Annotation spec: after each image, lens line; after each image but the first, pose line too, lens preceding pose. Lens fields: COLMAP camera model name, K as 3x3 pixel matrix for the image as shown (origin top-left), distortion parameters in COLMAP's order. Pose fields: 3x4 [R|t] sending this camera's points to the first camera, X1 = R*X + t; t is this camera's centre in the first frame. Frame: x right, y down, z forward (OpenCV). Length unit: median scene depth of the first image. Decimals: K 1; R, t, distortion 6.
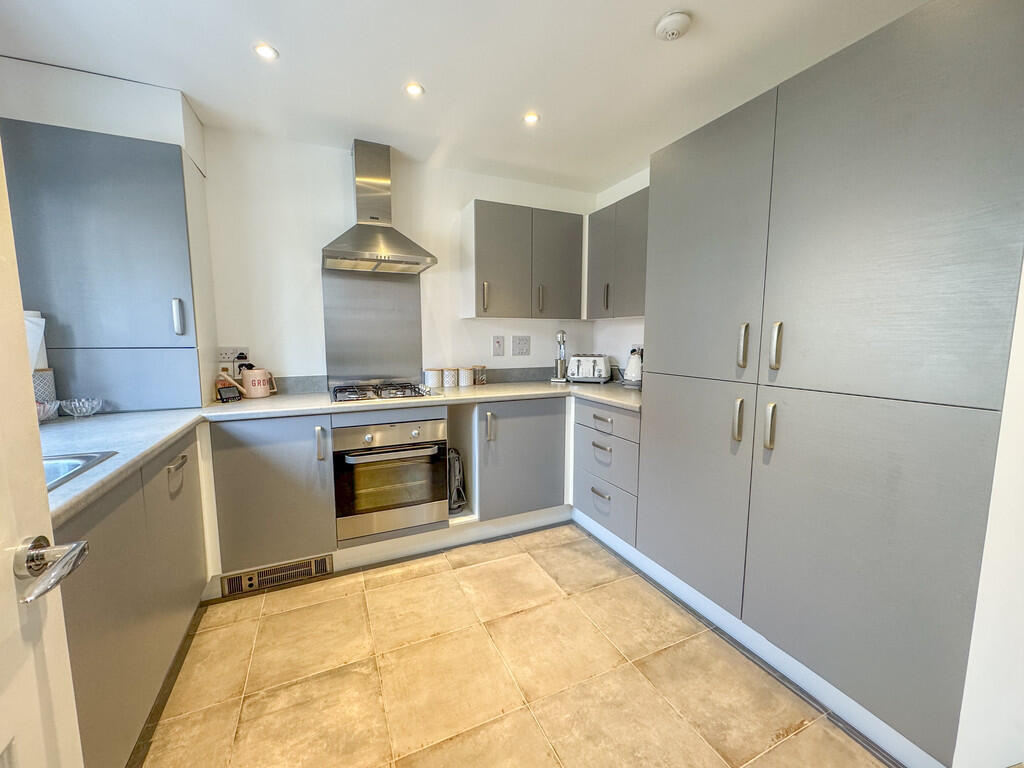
lens RADIAL K [[418.1, 0, 510.9], [0, 418.1, 384.1], [0, 0, 1]] dist [-0.002705, -0.000188]
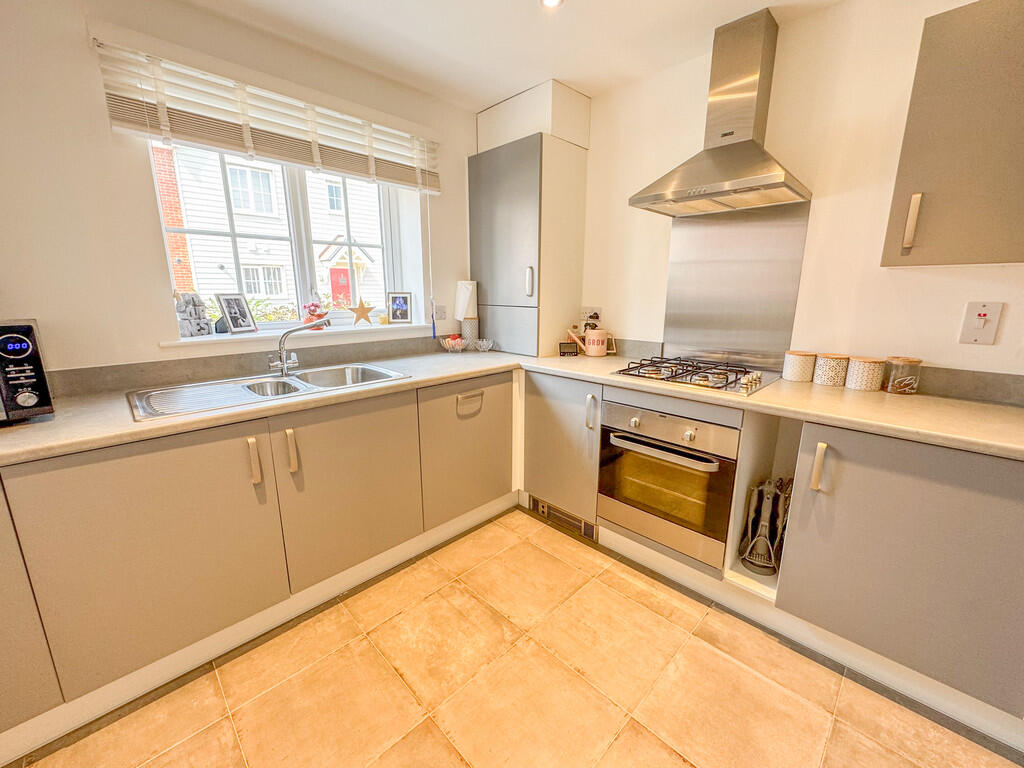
lens RADIAL K [[418.1, 0, 510.3], [0, 418.1, 383.5], [0, 0, 1]] dist [-0.002705, -0.000188]
pose [[0.331010, 0.206193, -0.920824, 0.355450], [-0.107652, 0.977715, 0.180235, -0.075756], [0.937467, 0.039469, 0.345830, 0.483396]]
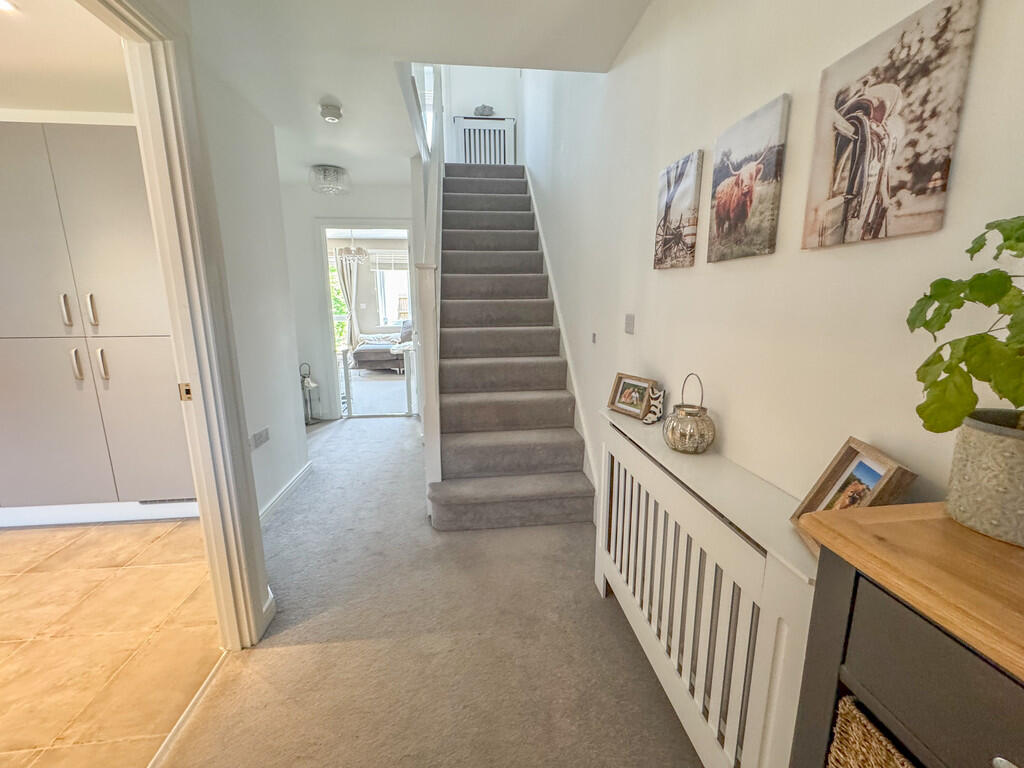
lens RADIAL K [[418.1, 0, 510.6], [0, 418.1, 384.8], [0, 0, 1]] dist [-0.002705, -0.000188]
pose [[0.313892, -0.186799, 0.930902, -0.230028], [0.112883, 0.980843, 0.158757, 0.071777], [-0.942724, 0.055251, 0.328965, -0.612313]]
